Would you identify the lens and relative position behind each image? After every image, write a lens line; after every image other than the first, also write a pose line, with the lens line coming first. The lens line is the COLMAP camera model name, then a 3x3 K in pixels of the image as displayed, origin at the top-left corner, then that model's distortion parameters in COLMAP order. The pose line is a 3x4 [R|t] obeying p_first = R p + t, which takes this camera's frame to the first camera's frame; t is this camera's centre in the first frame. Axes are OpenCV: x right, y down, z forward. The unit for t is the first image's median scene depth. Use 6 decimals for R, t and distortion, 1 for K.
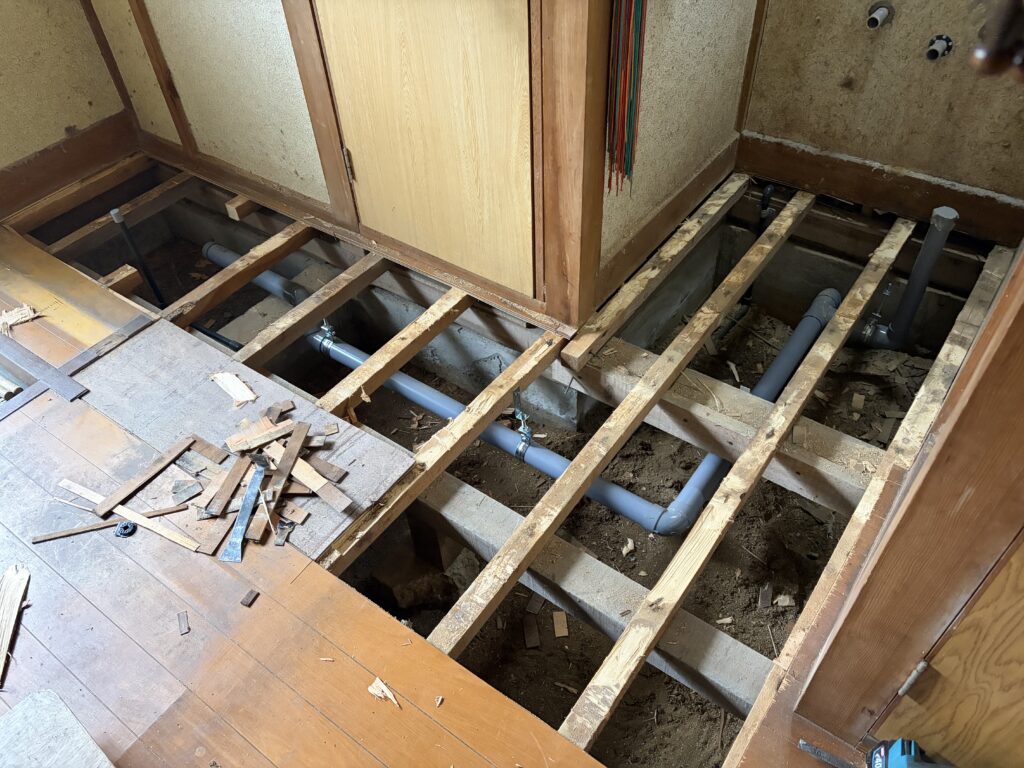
lens RADIAL K [[772.7, 0, 511.1], [0, 772.7, 399.8], [0, 0, 1]] dist [0.079184, -0.067818]
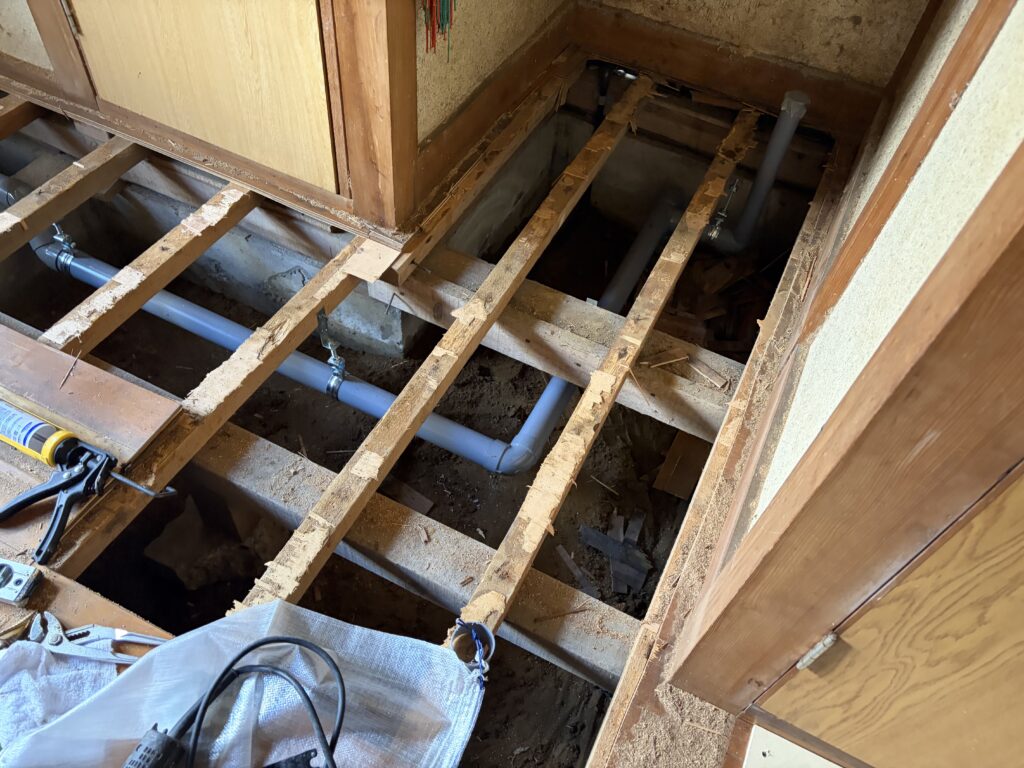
lens RADIAL K [[773.2, 0, 513.7], [0, 773.2, 386.8], [0, 0, 1]] dist [0.078501, -0.064790]
pose [[0.976380, -0.057259, 0.208333, 0.028595], [0.038111, 0.994767, 0.094792, -0.004390], [-0.212671, -0.084613, 0.973454, 0.168557]]
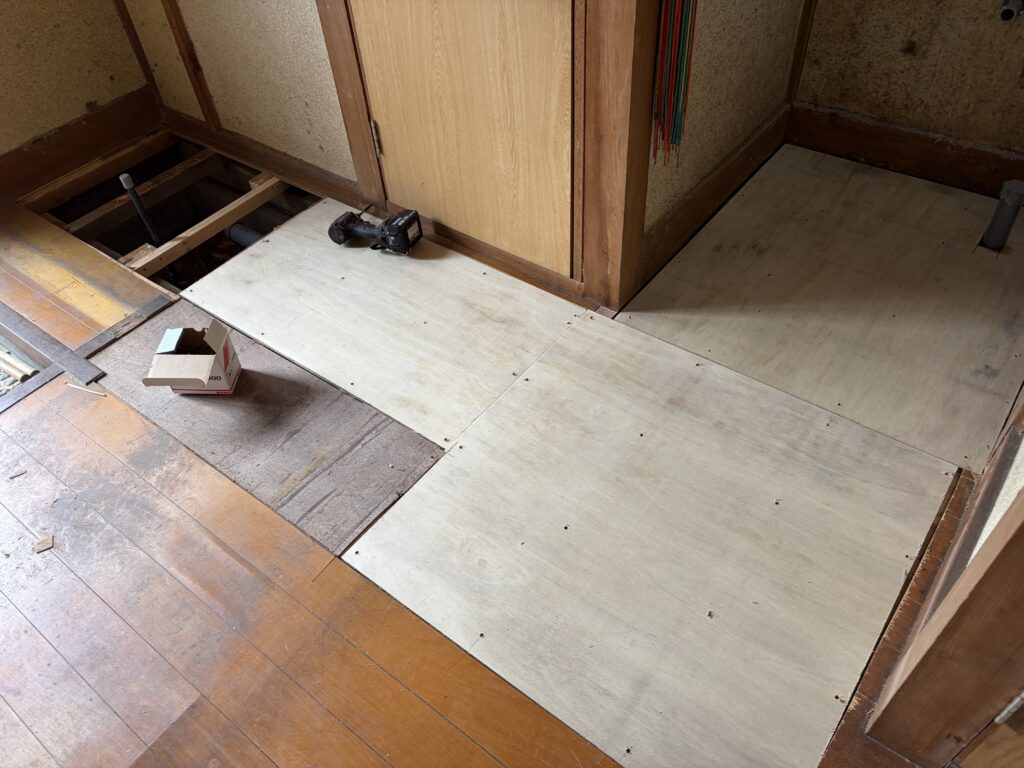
lens RADIAL K [[773.2, 0, 513.7], [0, 773.2, 386.8], [0, 0, 1]] dist [0.078501, -0.064790]
pose [[0.999610, 0.006250, -0.027211, -0.014113], [-0.006241, 0.999980, 0.000395, 0.000745], [0.027213, -0.000225, 0.999630, 0.058997]]
